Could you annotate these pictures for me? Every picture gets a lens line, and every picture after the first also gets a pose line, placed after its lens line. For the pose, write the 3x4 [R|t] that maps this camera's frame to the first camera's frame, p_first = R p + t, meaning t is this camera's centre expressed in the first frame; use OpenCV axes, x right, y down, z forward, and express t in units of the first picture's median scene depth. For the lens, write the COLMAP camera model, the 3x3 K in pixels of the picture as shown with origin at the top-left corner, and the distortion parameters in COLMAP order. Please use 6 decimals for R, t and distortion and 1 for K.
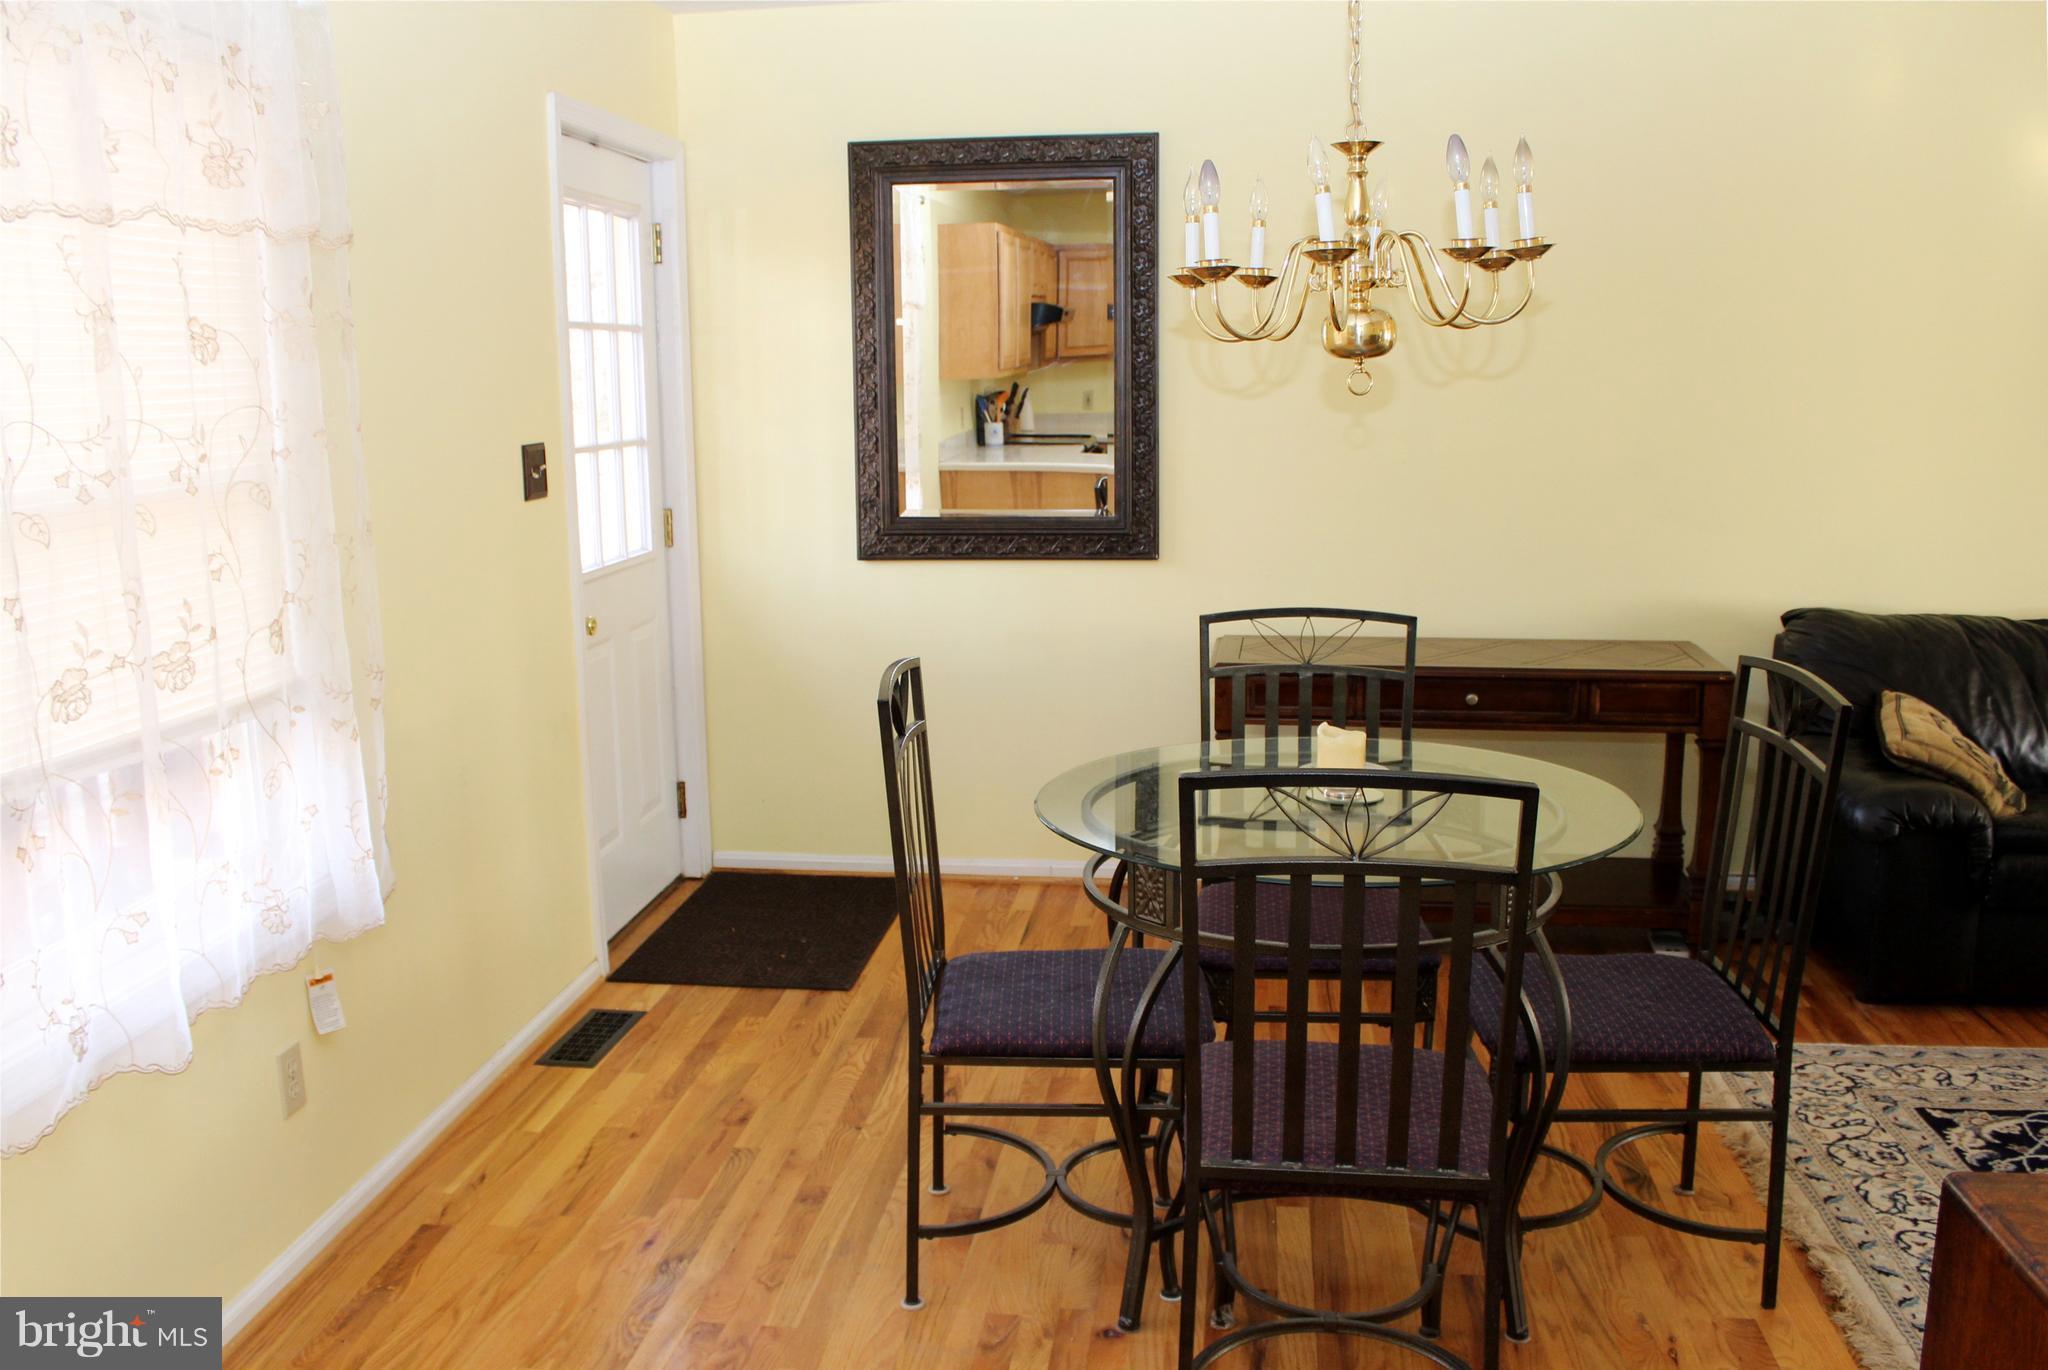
lens RADIAL K [[1750.1, 0, 1024.0], [0, 1750.1, 685.0], [0, 0, 1]] dist [-0.201697, 0.189355]
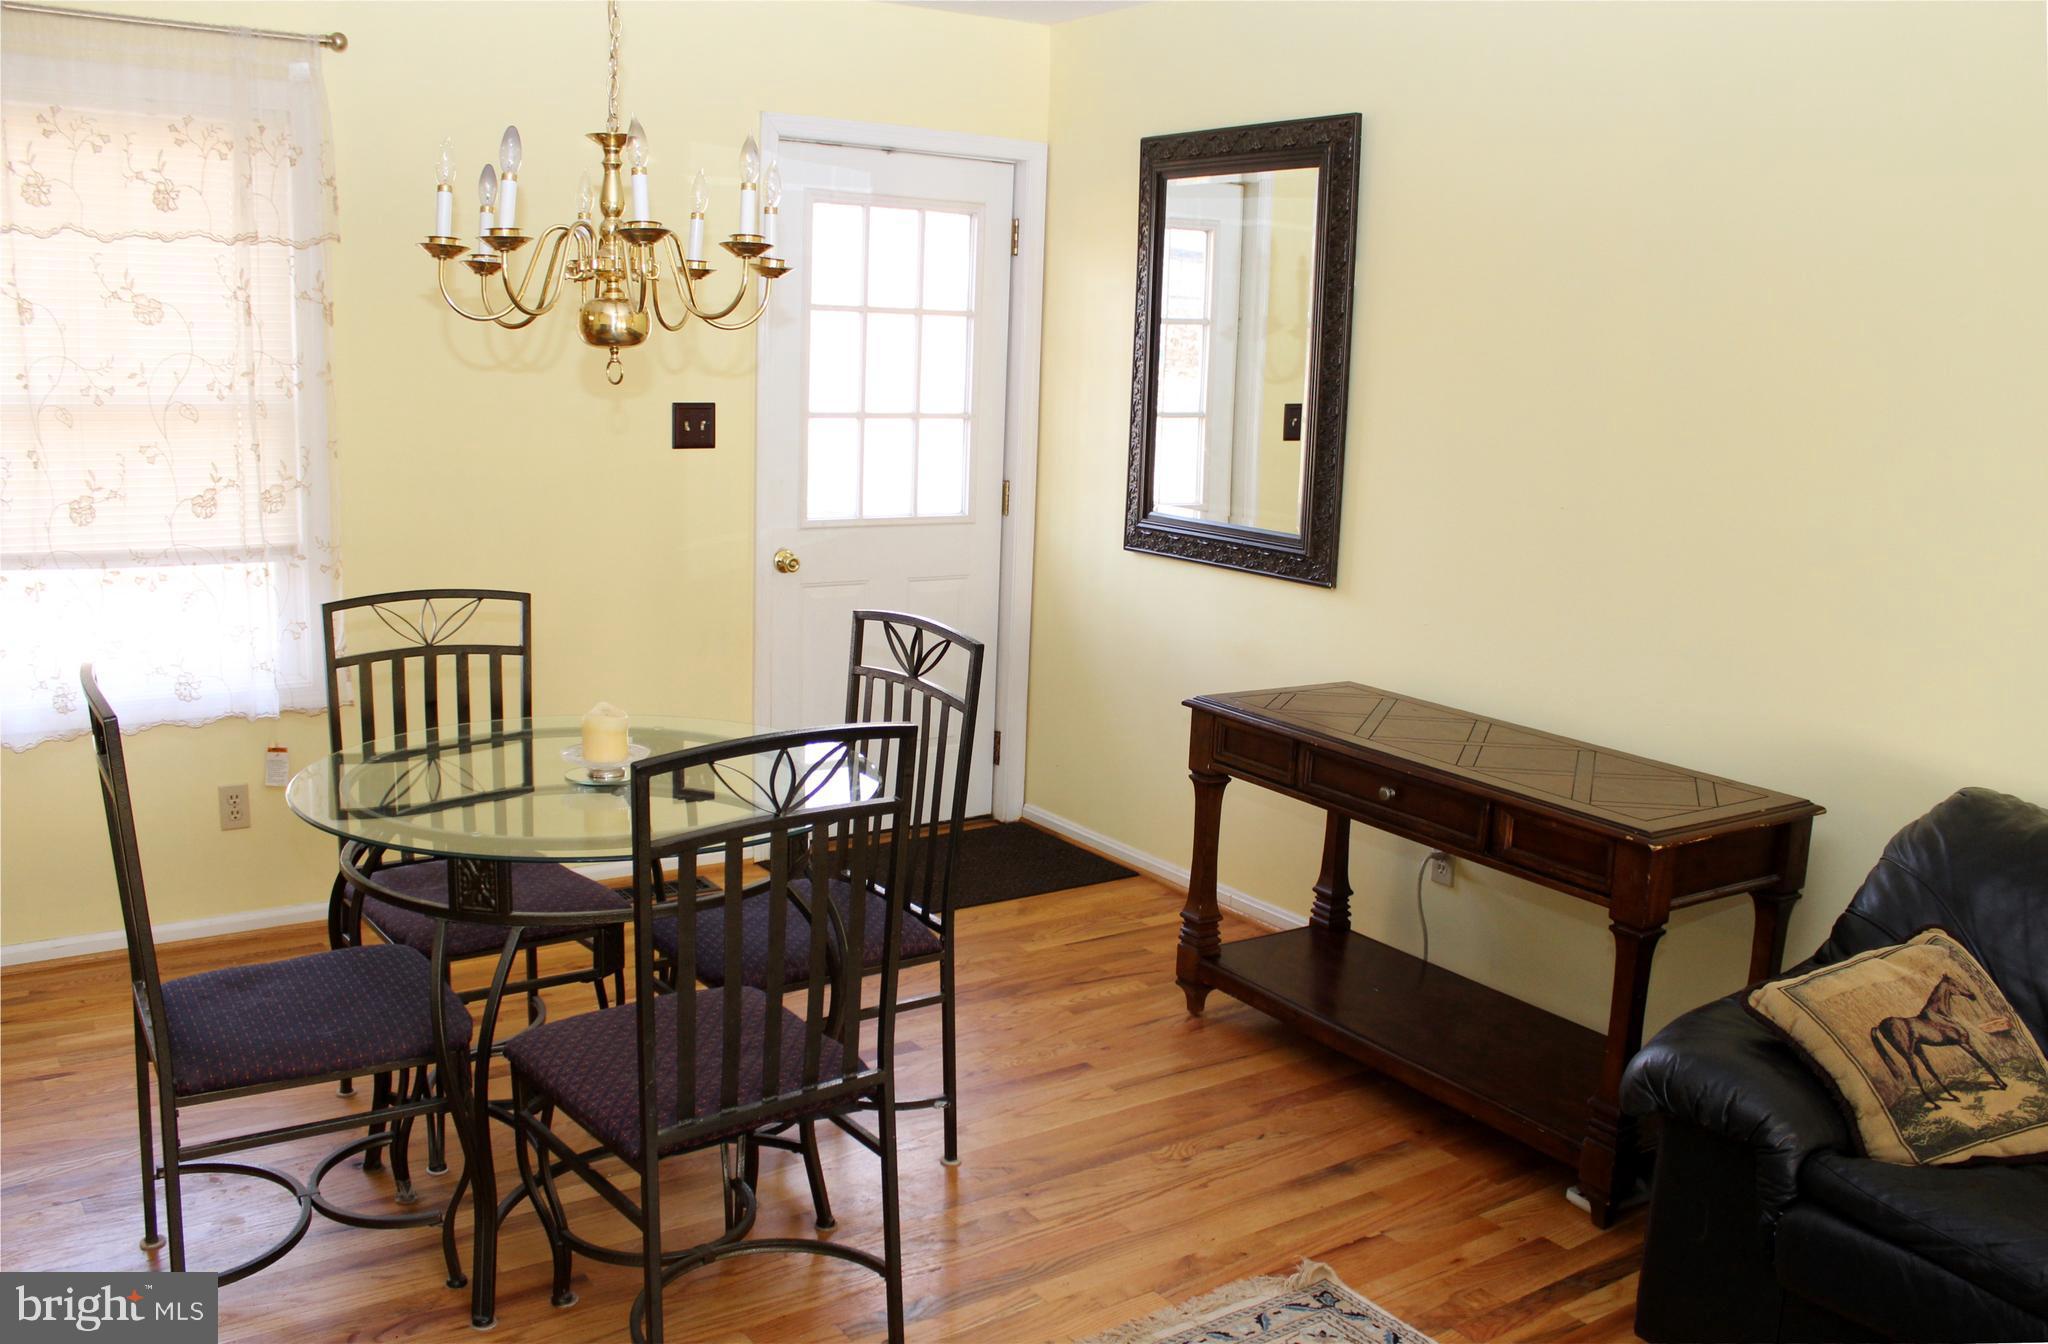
lens RADIAL K [[1738.5, 0, 1024.0], [0, 1738.5, 672.0], [0, 0, 1]] dist [-0.182014, 0.178563]
pose [[0.664375, 0.173361, -0.727015, 0.774285], [-0.178202, 0.981416, 0.071176, -0.080105], [0.725844, 0.082268, 0.682922, 0.345727]]
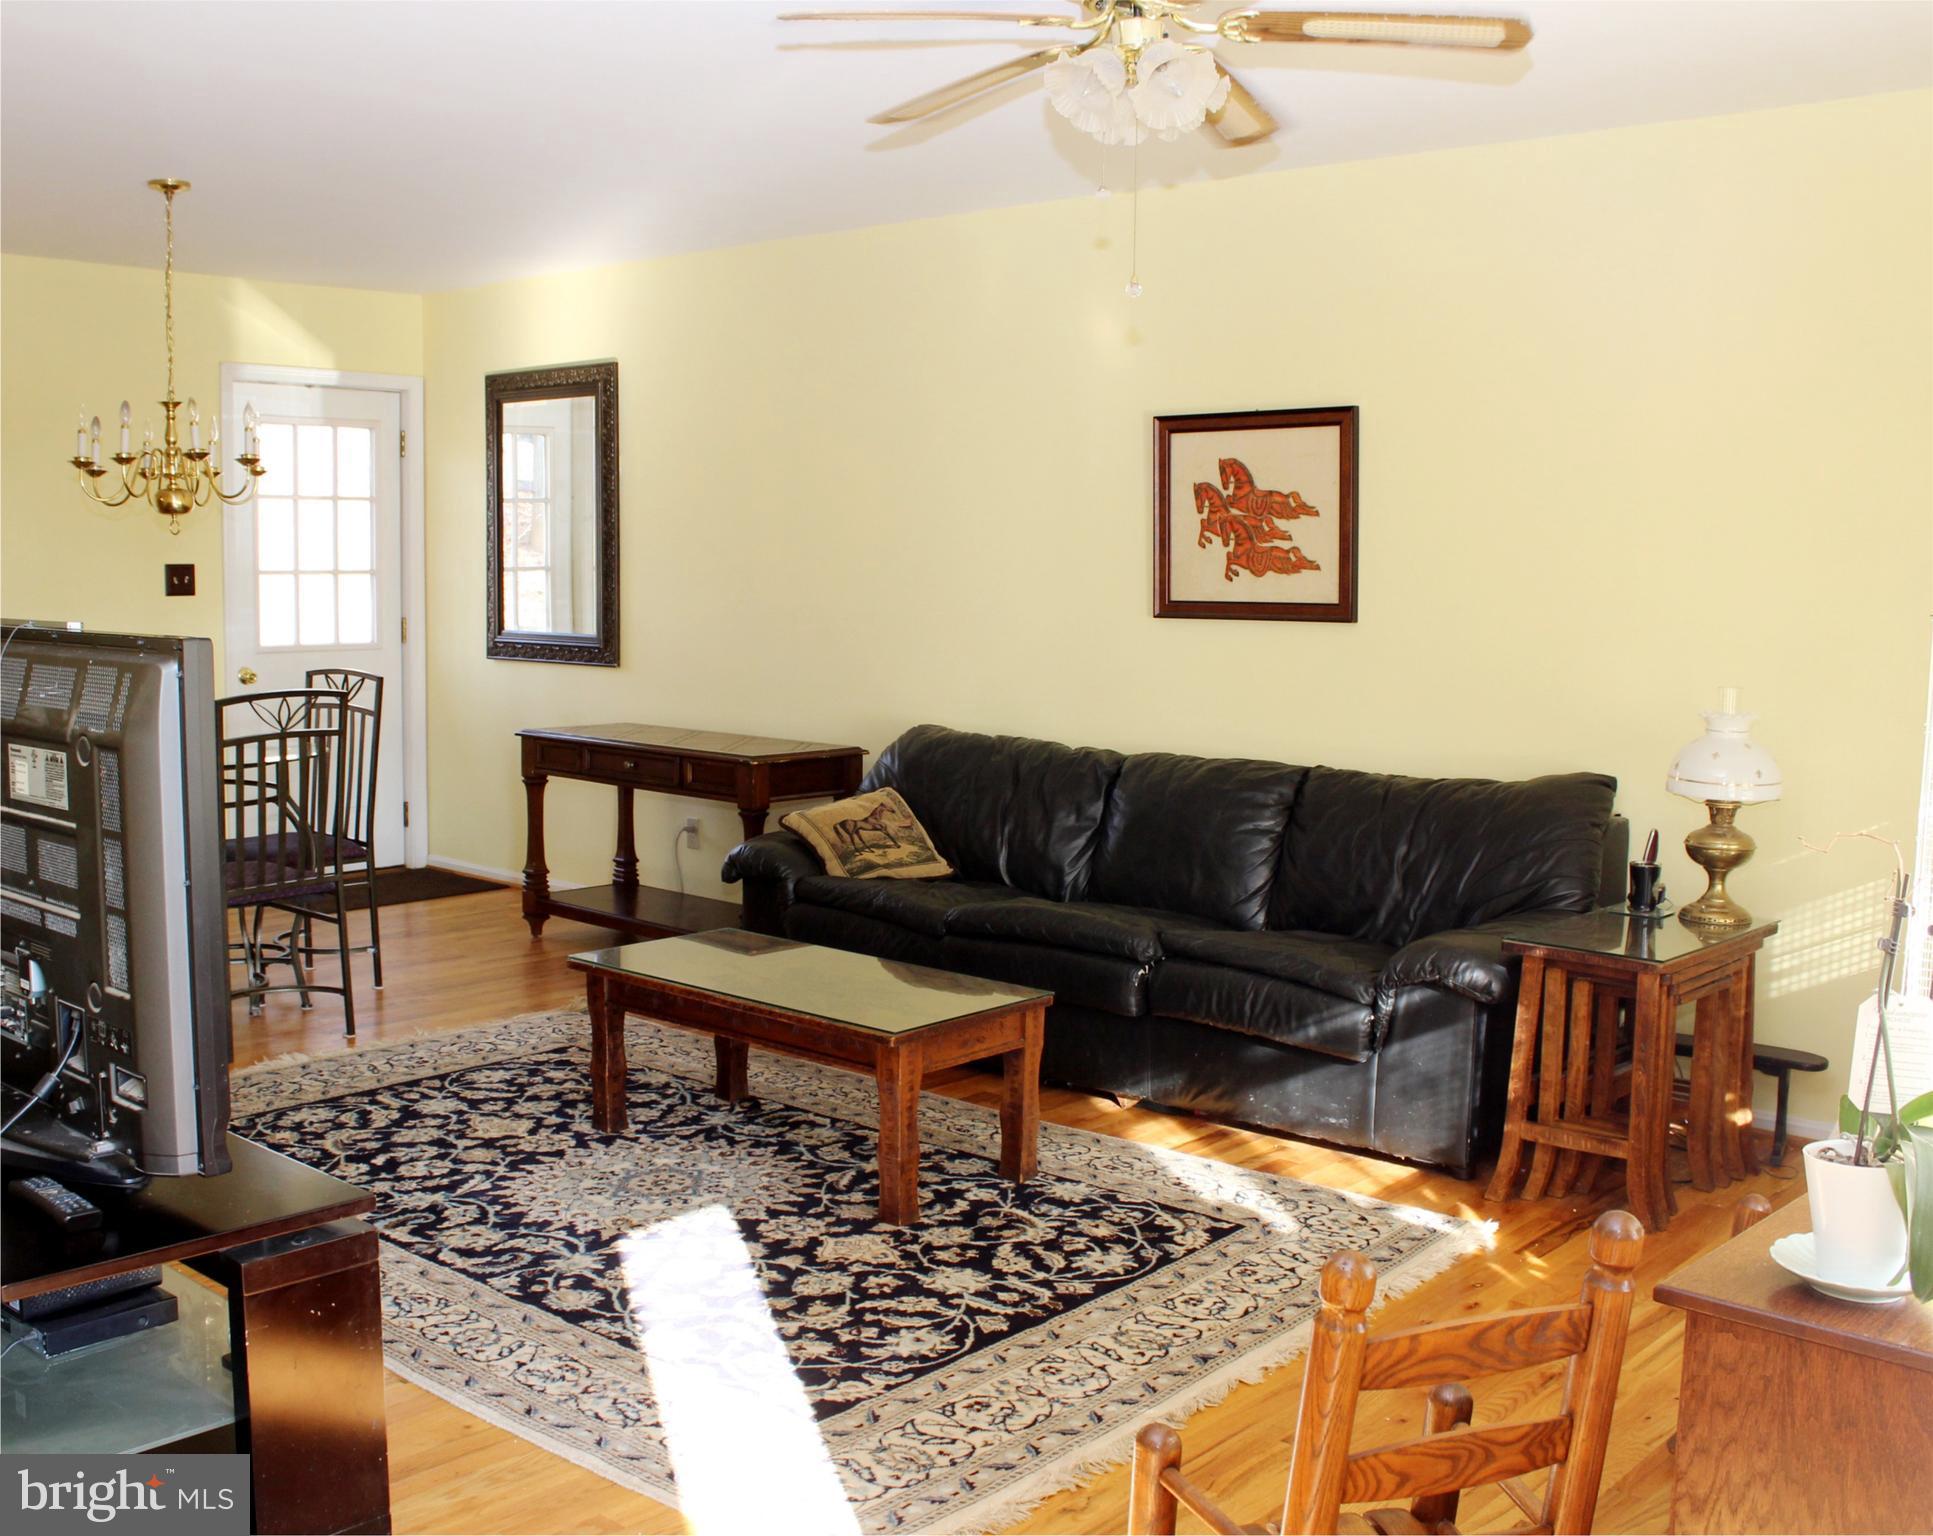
lens RADIAL K [[1977.6, 0, 879.0], [0, 1977.6, 770.5], [0, 0, 1]] dist [-0.139722, 0.009980]
pose [[0.809105, 0.085757, -0.581374, 1.432337], [-0.127419, 0.991361, -0.031097, 0.038596], [0.573685, 0.099238, 0.813042, -0.175798]]
